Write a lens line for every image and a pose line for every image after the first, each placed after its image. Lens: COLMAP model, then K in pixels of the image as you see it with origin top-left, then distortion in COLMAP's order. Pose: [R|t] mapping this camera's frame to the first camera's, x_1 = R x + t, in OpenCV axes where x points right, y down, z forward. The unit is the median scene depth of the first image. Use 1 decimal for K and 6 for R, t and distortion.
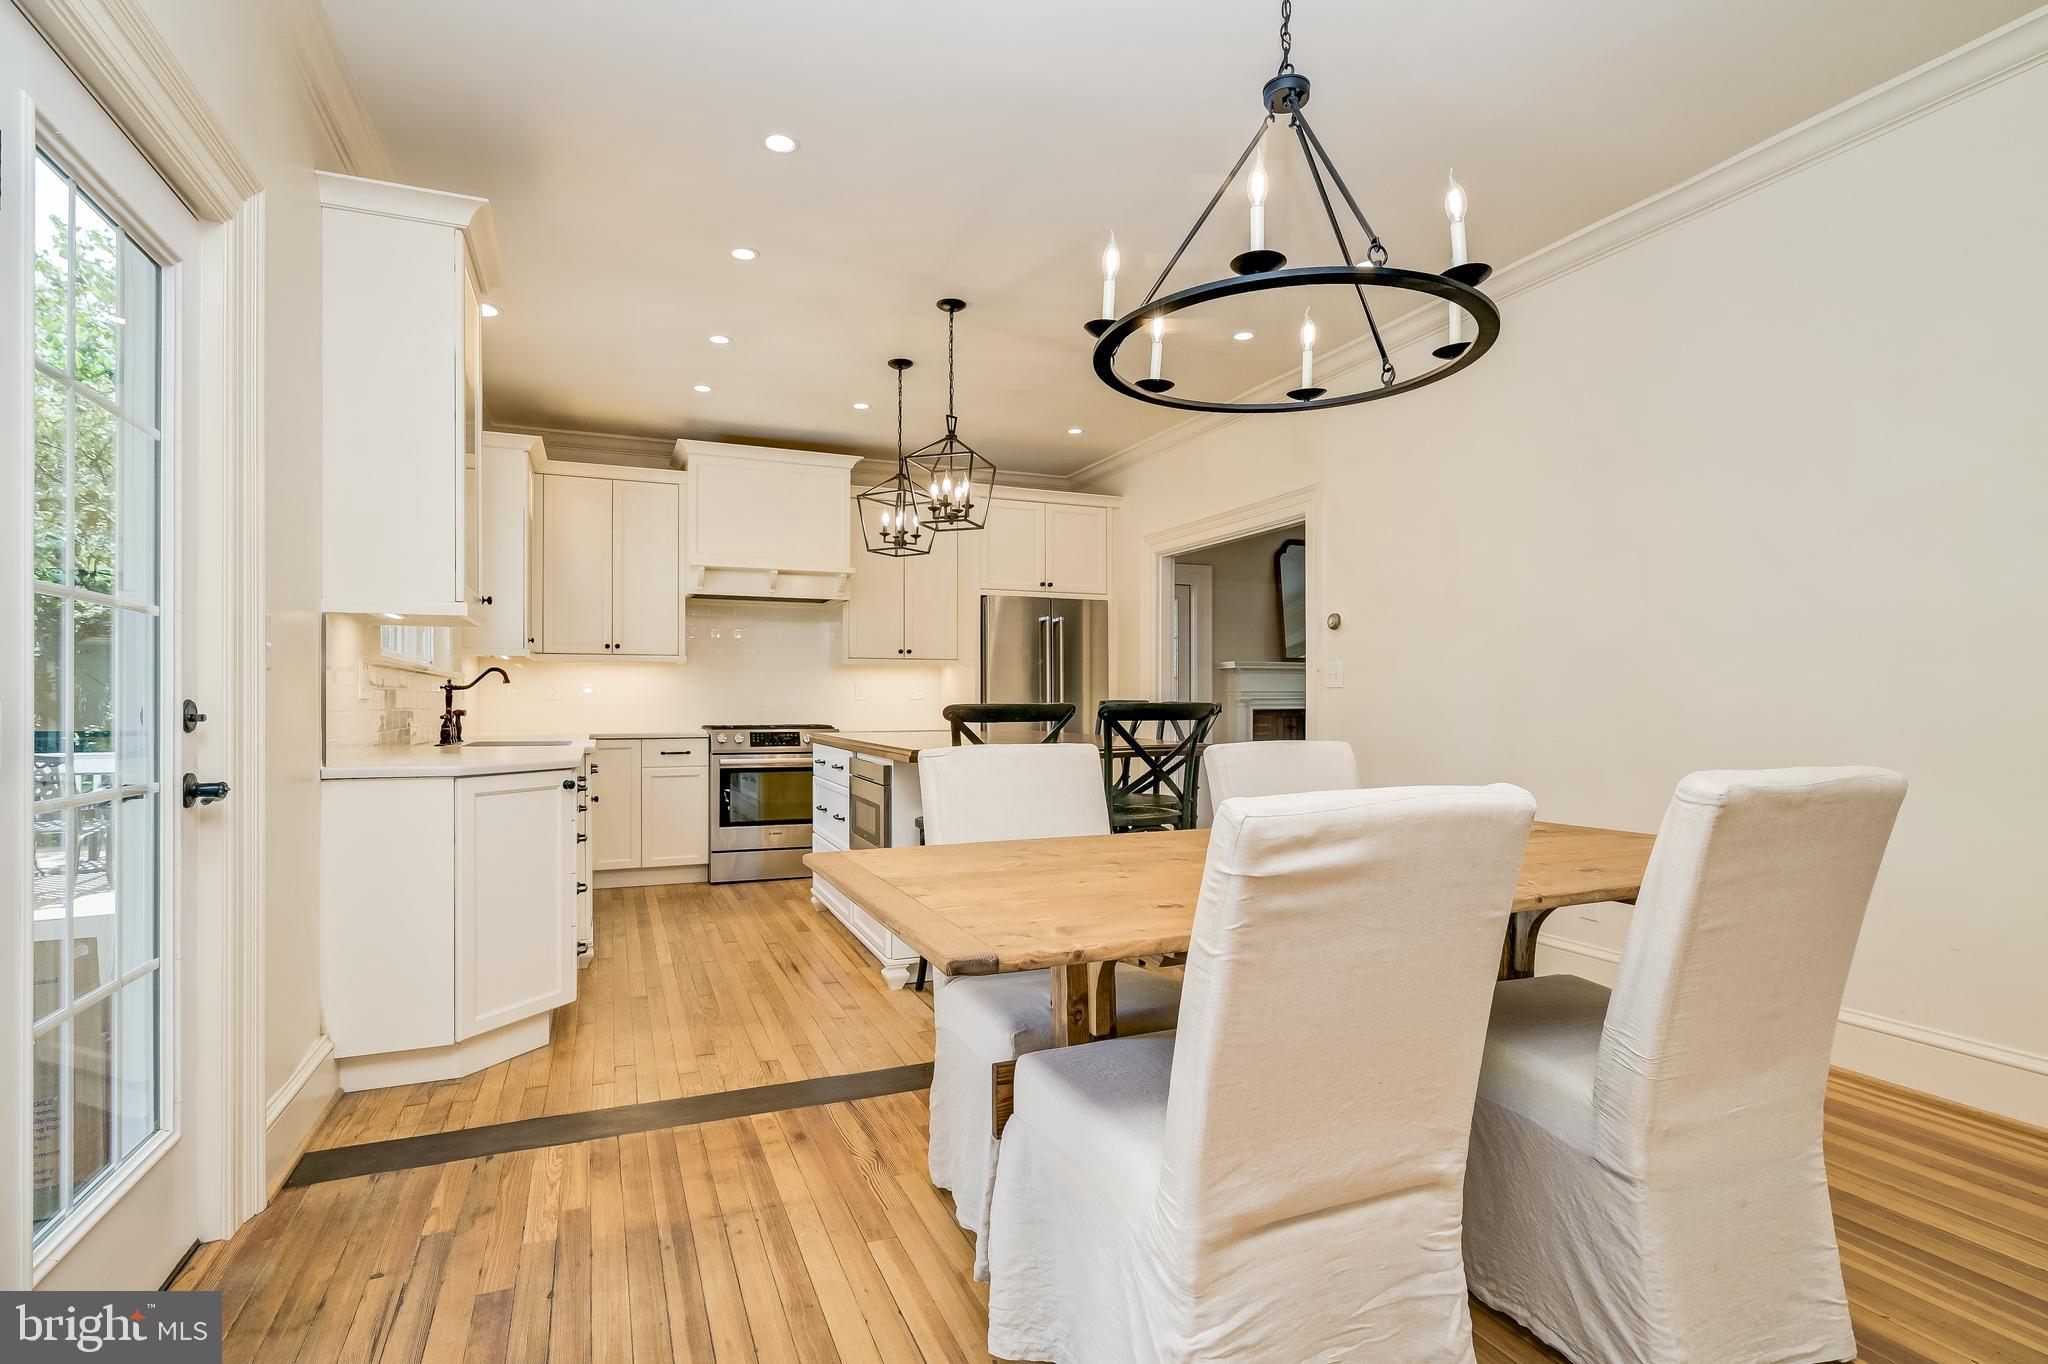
lens RADIAL K [[1011.6, 0, 1017.1], [0, 1011.6, 698.9], [0, 0, 1]] dist [-0.000125, 0.000036]
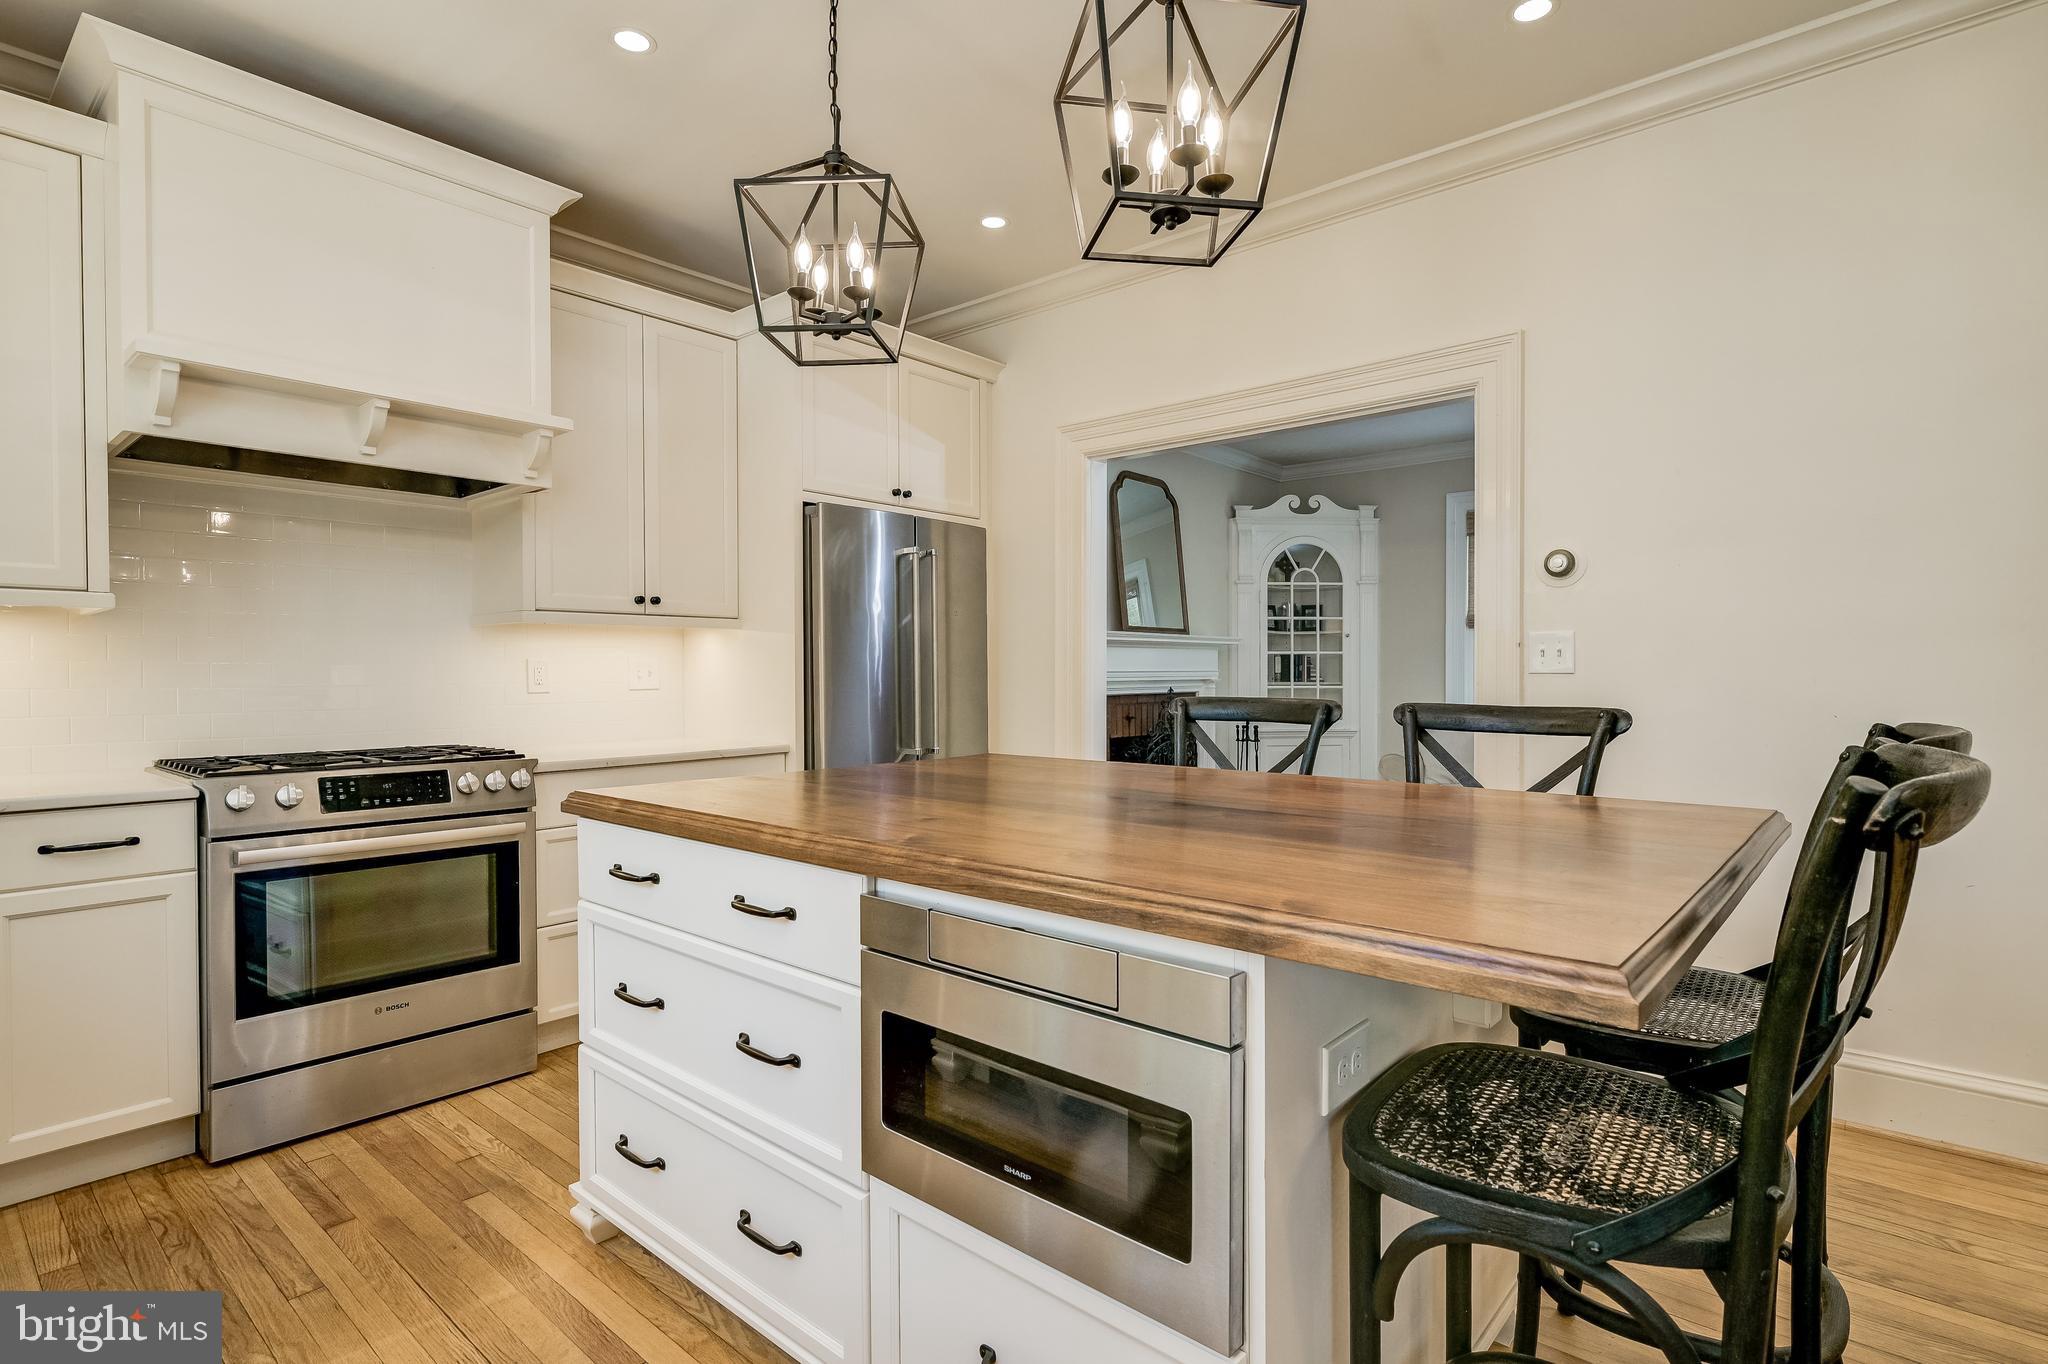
lens RADIAL K [[1006.1, 0, 1024.0], [0, 1006.1, 682.0], [0, 0, 1]] dist [0.003984, 0.000386]
pose [[0.889145, -0.007569, 0.457563, -0.194575], [0.002193, 0.999922, 0.012280, -0.011643], [-0.457621, -0.009916, 0.889092, 0.492637]]
